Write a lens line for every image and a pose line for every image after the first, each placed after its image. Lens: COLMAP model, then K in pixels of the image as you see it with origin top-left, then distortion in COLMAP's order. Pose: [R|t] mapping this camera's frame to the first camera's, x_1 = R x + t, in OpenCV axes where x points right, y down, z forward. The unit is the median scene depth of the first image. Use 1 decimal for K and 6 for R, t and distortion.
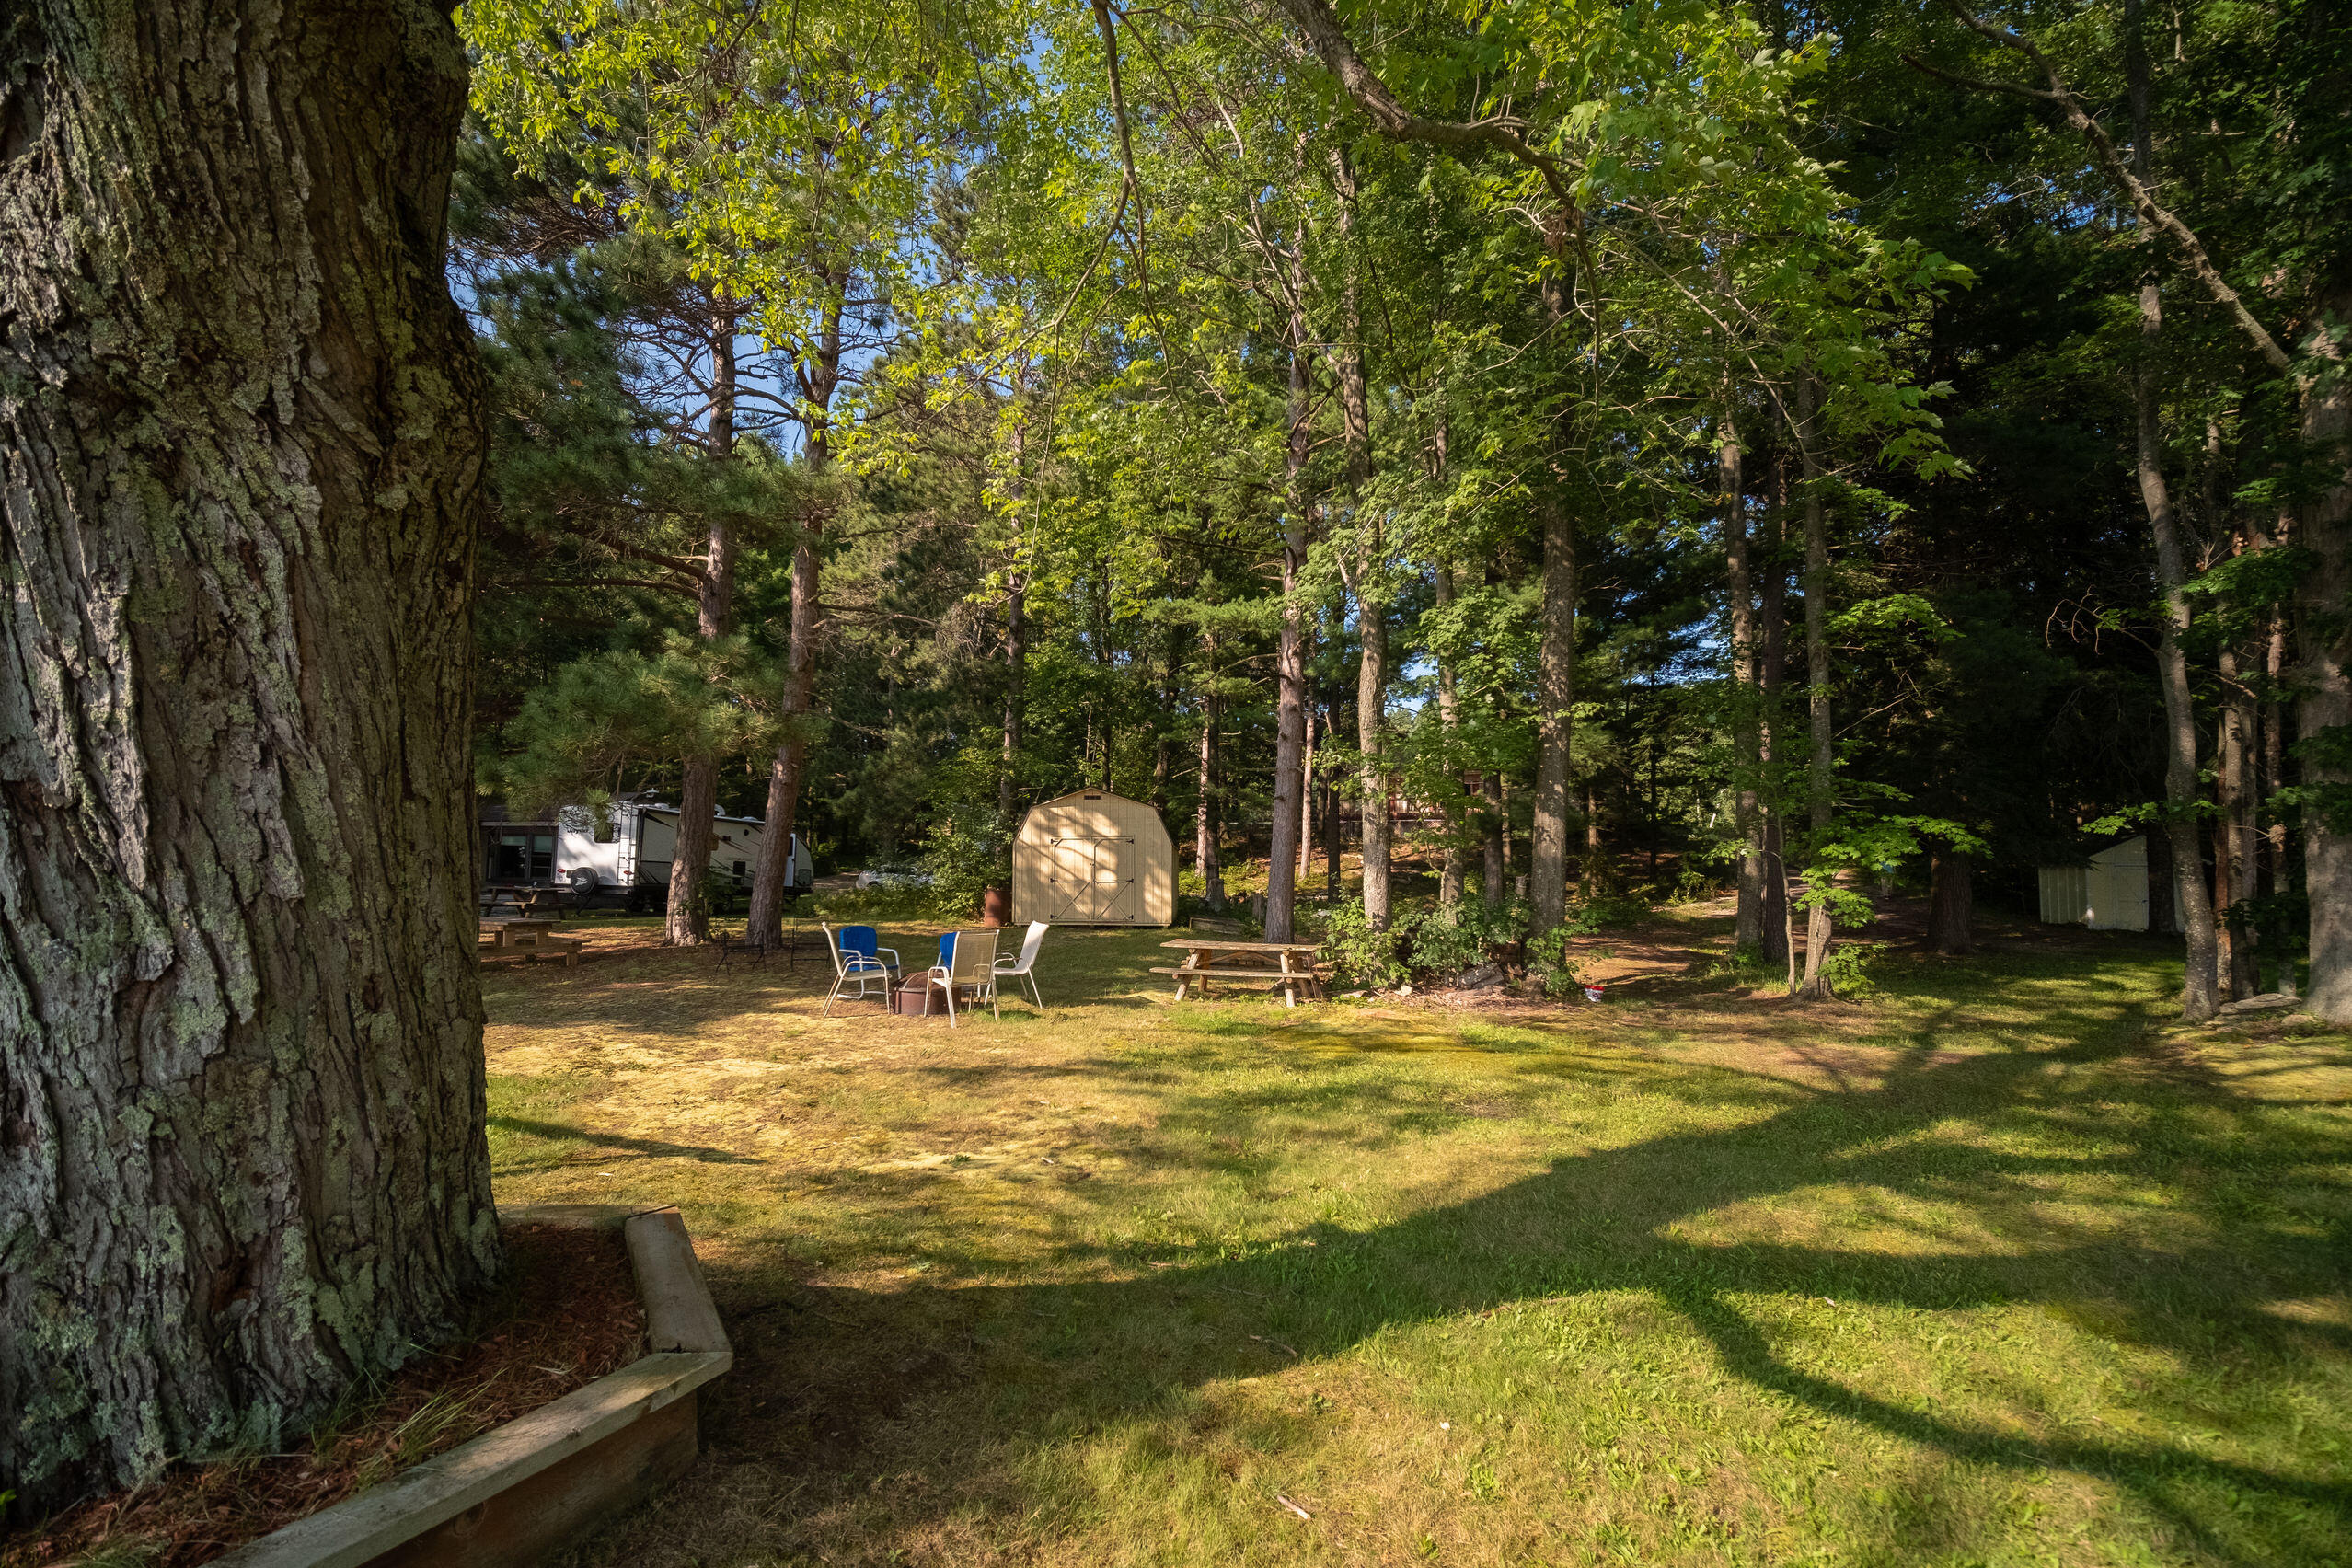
lens RADIAL K [[955.6, 0, 1171.5], [0, 955.6, 783.5], [0, 0, 1]] dist [0.002818, -0.000329]
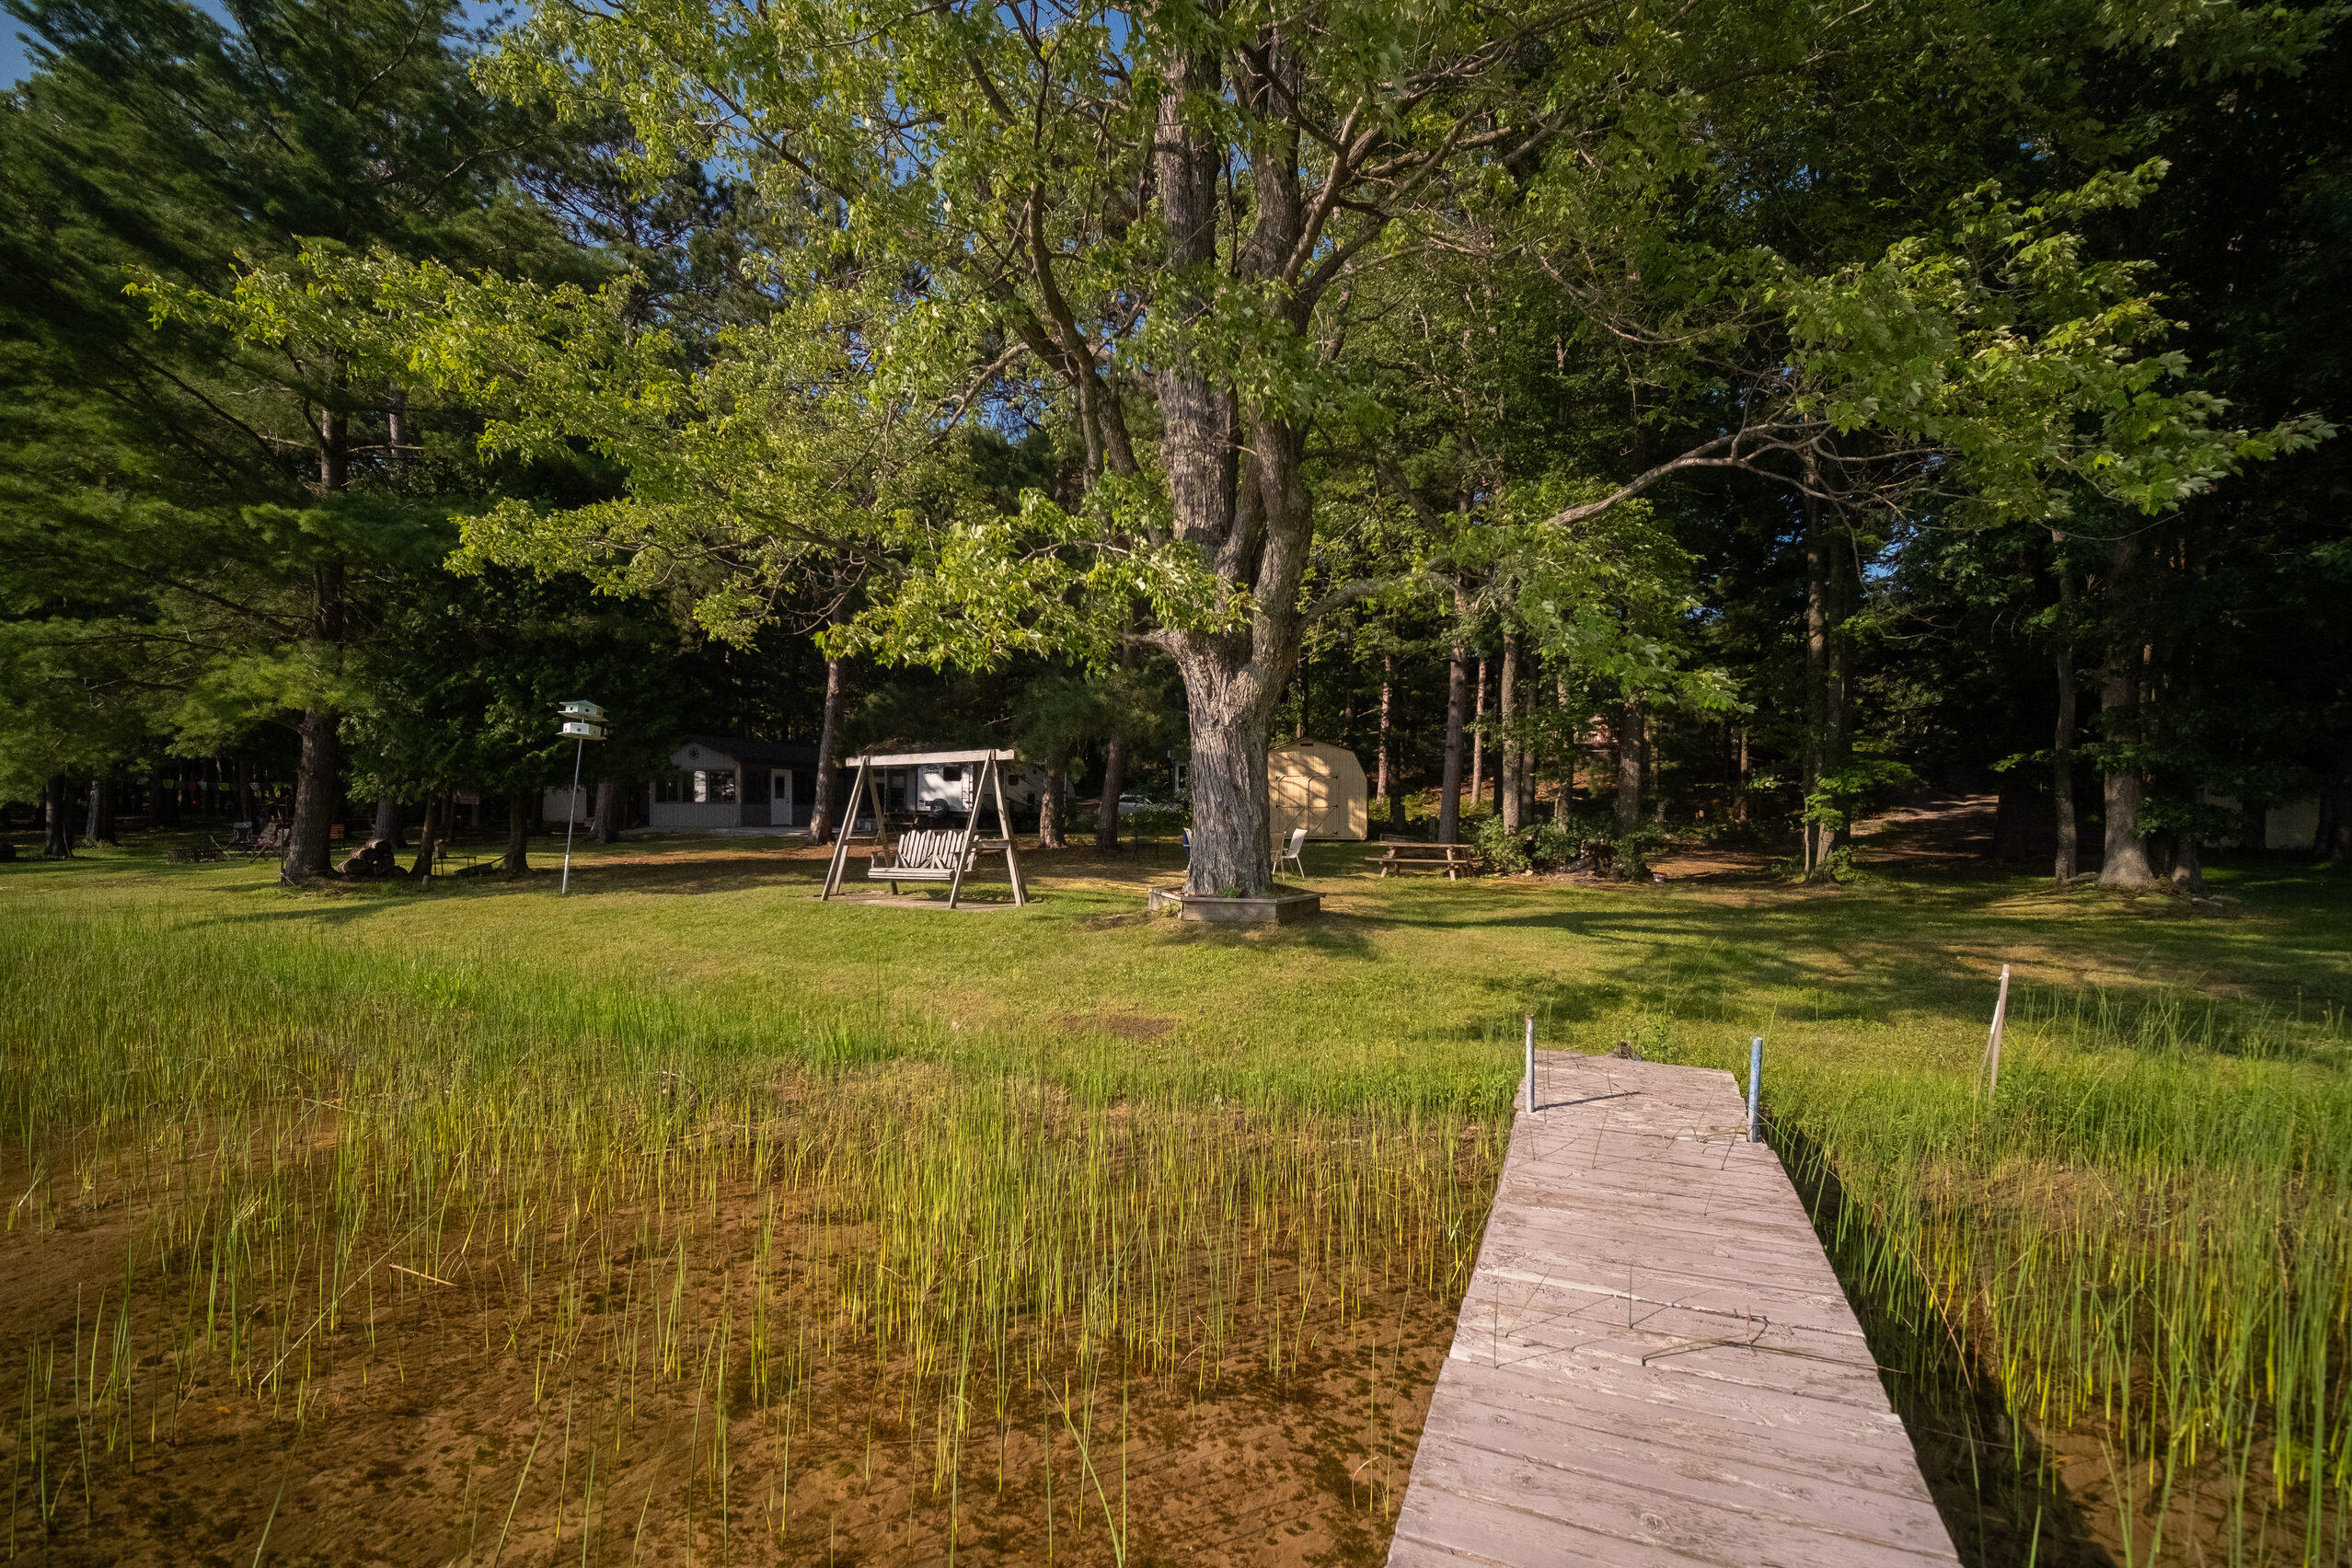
lens RADIAL K [[1025.6, 0, 1178.5], [0, 1025.6, 799.9], [0, 0, 1]] dist [-0.000641, -0.000125]
pose [[0.988248, -0.004782, -0.152786, -0.067849], [0.018742, 0.995760, 0.090065, -0.067792], [0.151707, -0.091870, 0.984147, -0.748180]]
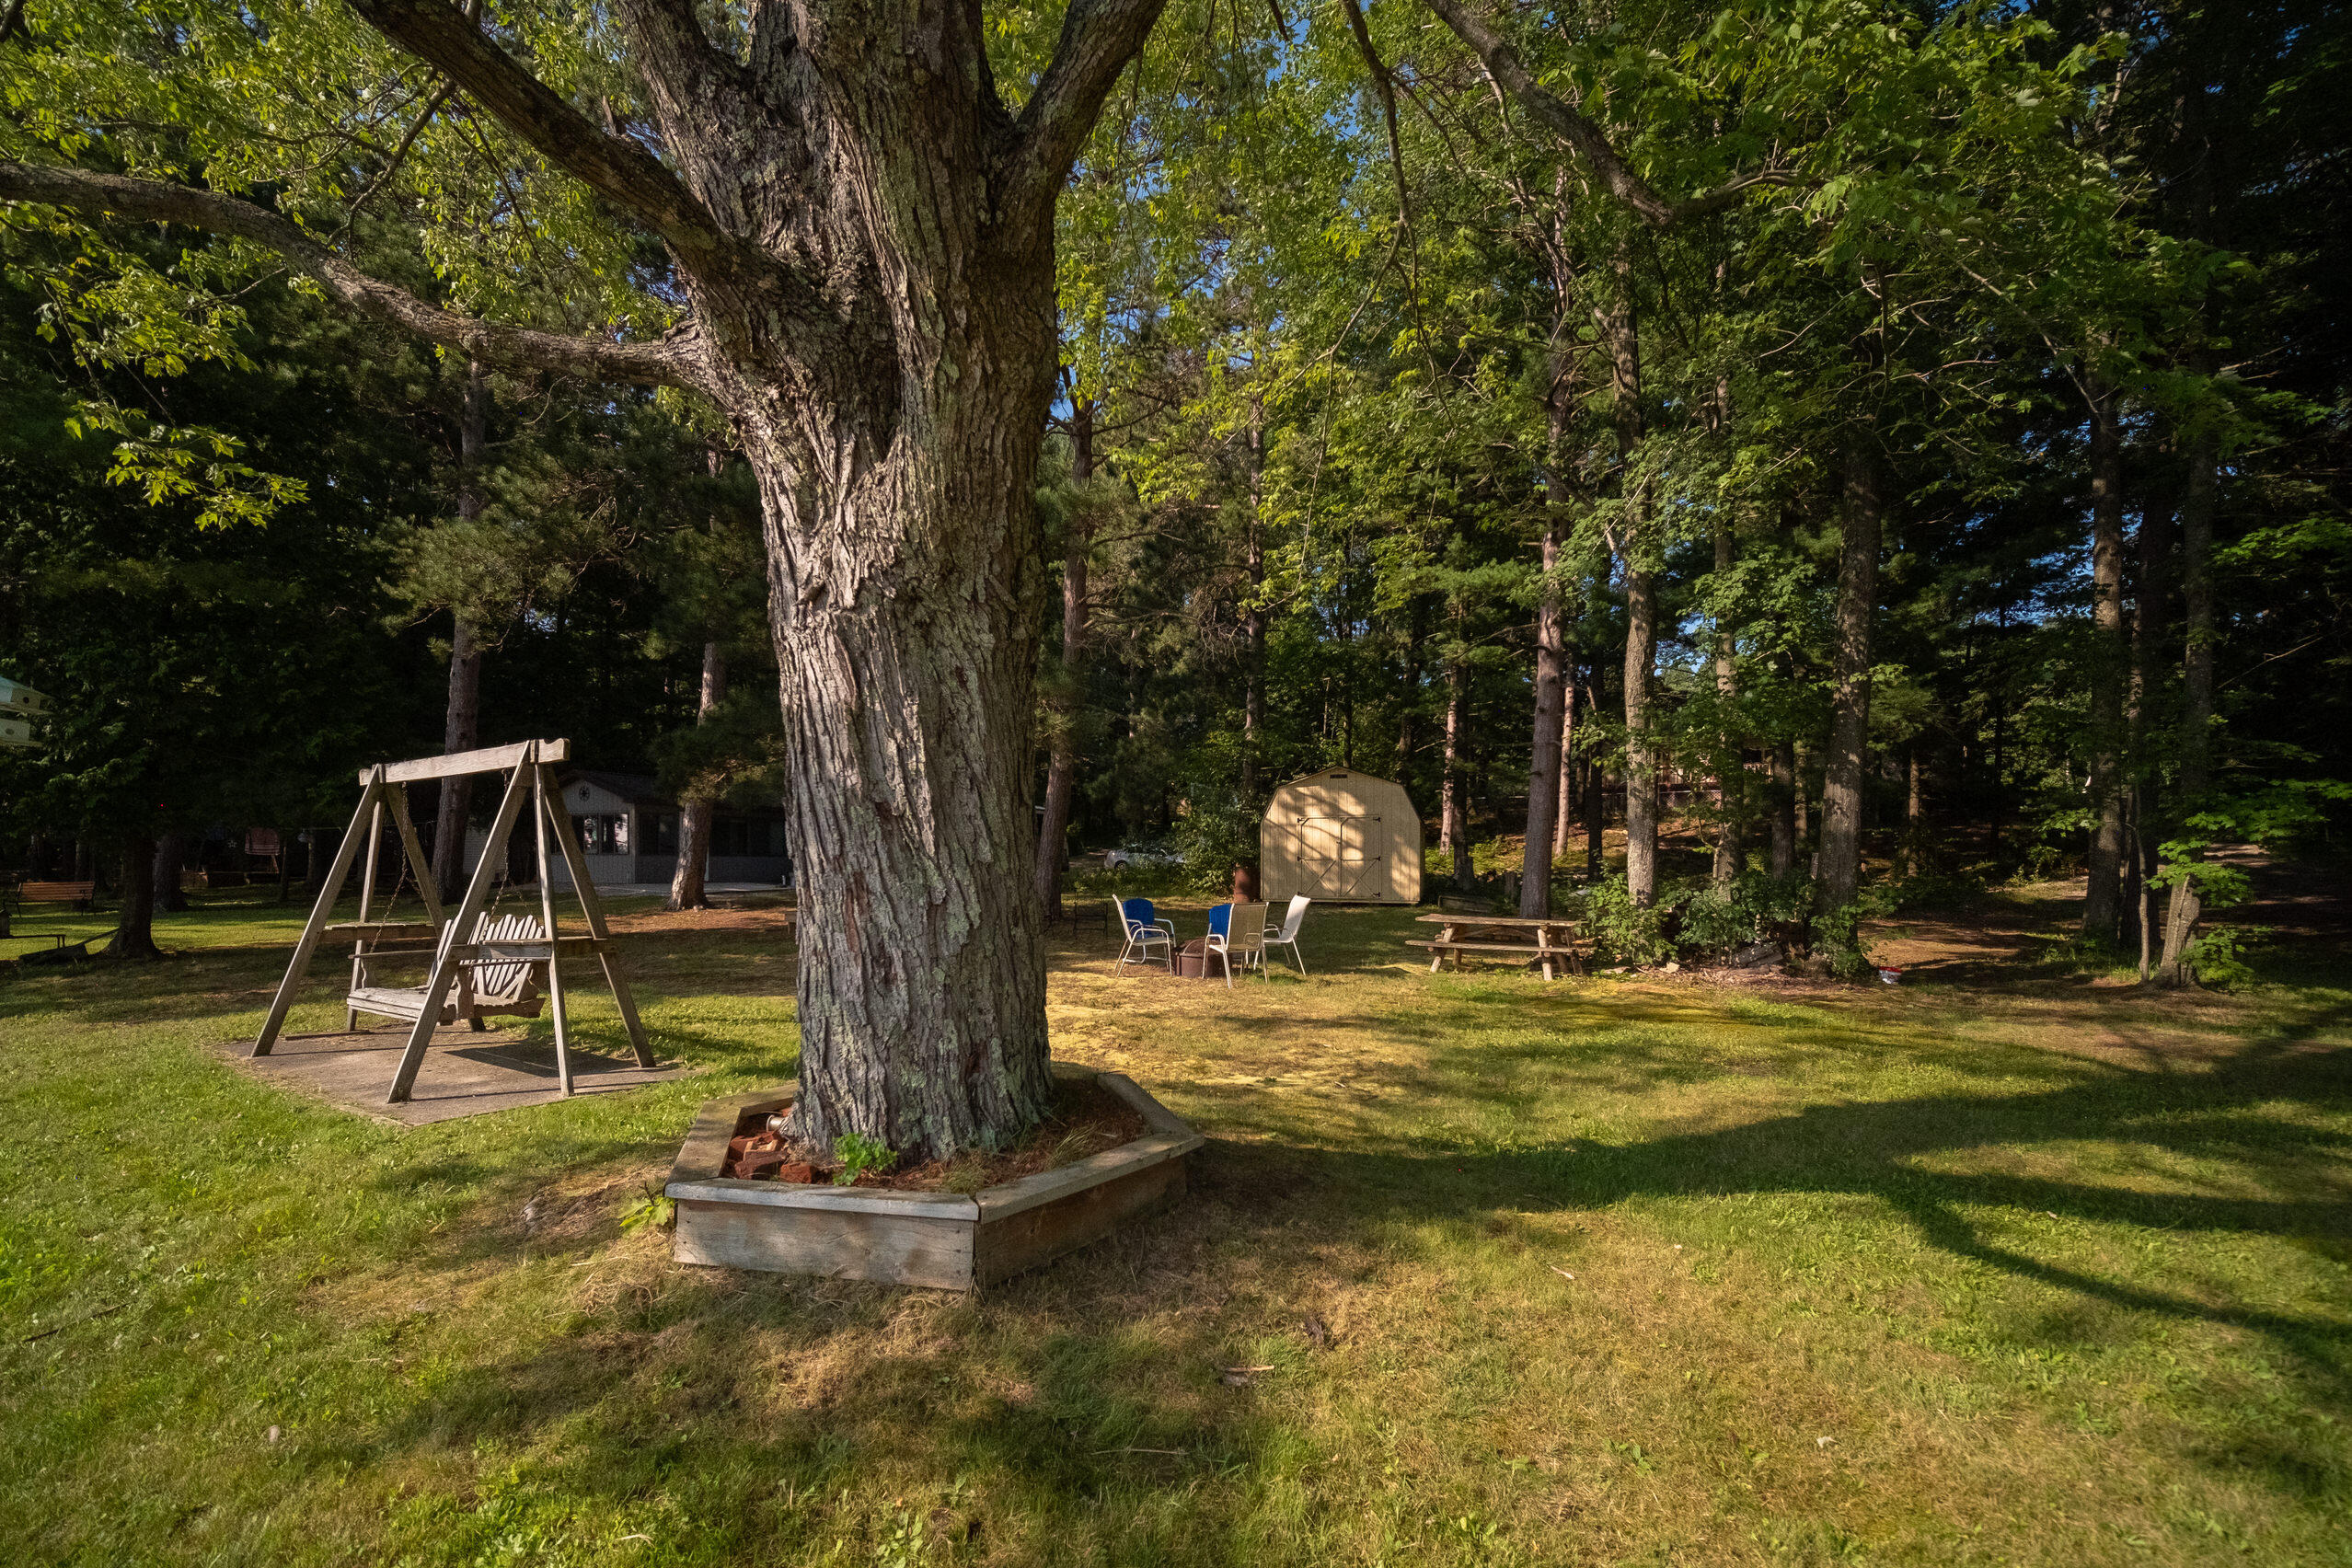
lens RADIAL K [[1003.4, 0, 1167.2], [0, 1003.4, 854.8], [0, 0, 1]] dist [-0.001502, -0.001193]
pose [[0.972470, -0.004403, -0.232988, -0.019349], [0.026717, 0.995335, 0.092707, -0.008982], [0.231493, -0.096380, 0.968051, -0.109876]]
